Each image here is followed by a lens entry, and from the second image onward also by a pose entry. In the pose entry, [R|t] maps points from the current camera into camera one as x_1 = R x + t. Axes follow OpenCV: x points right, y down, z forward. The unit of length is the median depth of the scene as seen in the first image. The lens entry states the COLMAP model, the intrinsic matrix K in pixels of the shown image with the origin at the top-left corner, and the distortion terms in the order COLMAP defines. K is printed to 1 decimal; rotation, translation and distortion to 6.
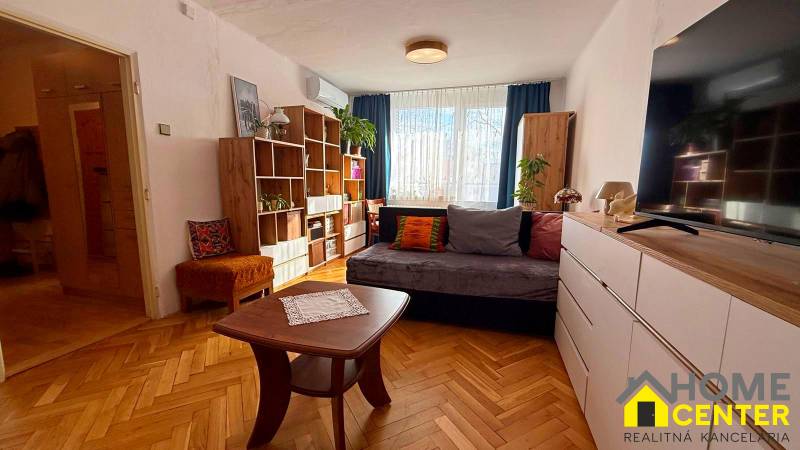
lens RADIAL K [[318.3, 0, 401.0], [0, 318.3, 224.2], [0, 0, 1]] dist [0.002653, -0.000091]
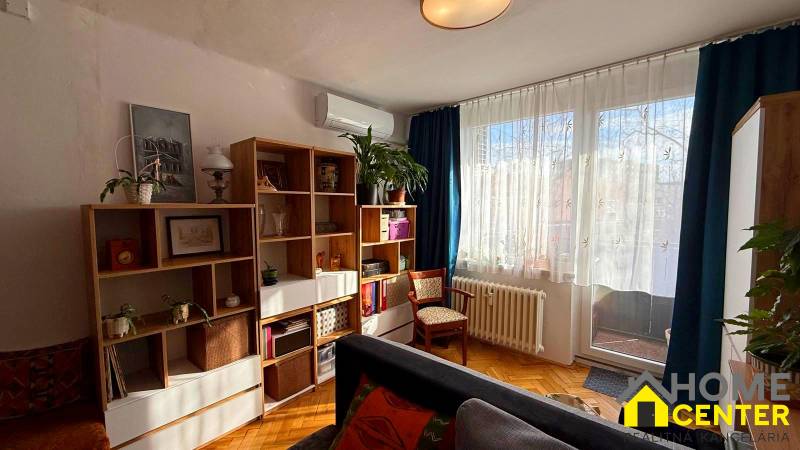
lens RADIAL K [[318.3, 0, 401.1], [0, 318.3, 228.7], [0, 0, 1]] dist [0.002653, -0.000091]
pose [[0.910266, 0.017120, -0.413670, 0.150603], [-0.044290, 0.997438, -0.056180, -0.142160], [0.411648, 0.069460, 0.908692, 0.456783]]
